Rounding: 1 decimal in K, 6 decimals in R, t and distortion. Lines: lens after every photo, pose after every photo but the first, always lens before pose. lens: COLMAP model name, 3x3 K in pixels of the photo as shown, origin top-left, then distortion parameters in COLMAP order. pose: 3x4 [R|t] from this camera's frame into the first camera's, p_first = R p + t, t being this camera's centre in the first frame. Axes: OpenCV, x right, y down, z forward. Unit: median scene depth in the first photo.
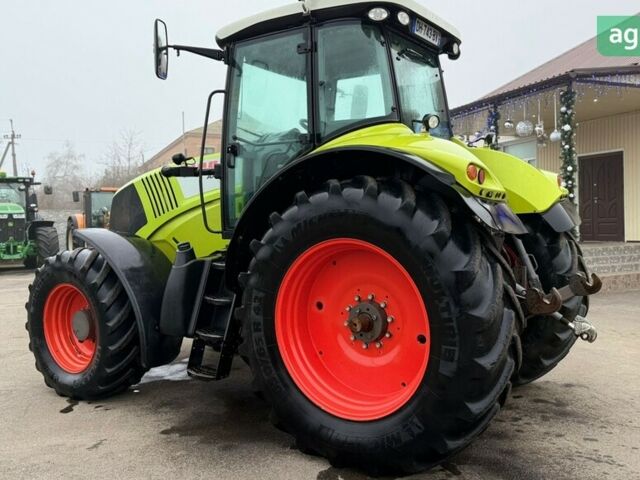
lens RADIAL K [[593.6, 0, 320.0], [0, 593.6, 240.0], [0, 0, 1]] dist [0.161439, -0.350844]
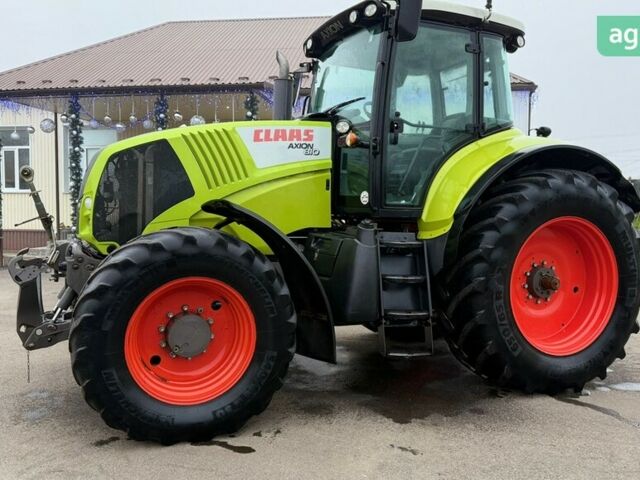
lens RADIAL K [[593.6, 0, 320.0], [0, 593.6, 240.0], [0, 0, 1]] dist [0.161439, -0.350844]
pose [[0.539033, -0.010231, 0.842223, -0.983274], [0.000744, 0.999932, 0.011670, 0.023418], [-0.842284, -0.005664, 0.539004, 0.541047]]
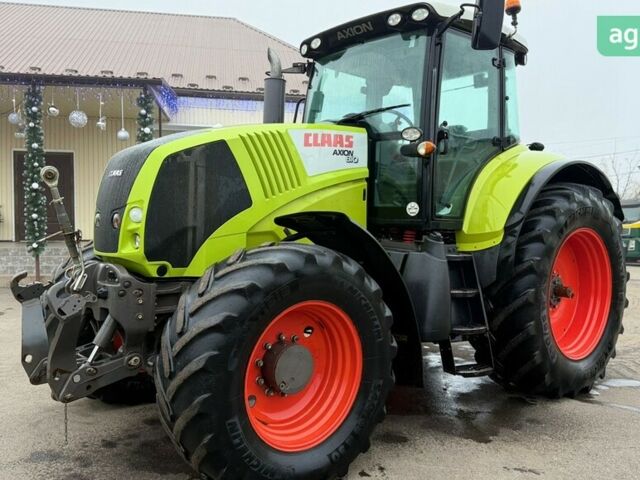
lens RADIAL K [[593.6, 0, 320.0], [0, 593.6, 240.0], [0, 0, 1]] dist [0.161439, -0.350844]
pose [[0.250583, -0.004791, 0.968083, -1.060195], [0.010530, 0.999942, 0.002223, 0.011096], [-0.968038, 0.009636, 0.250619, 0.898342]]
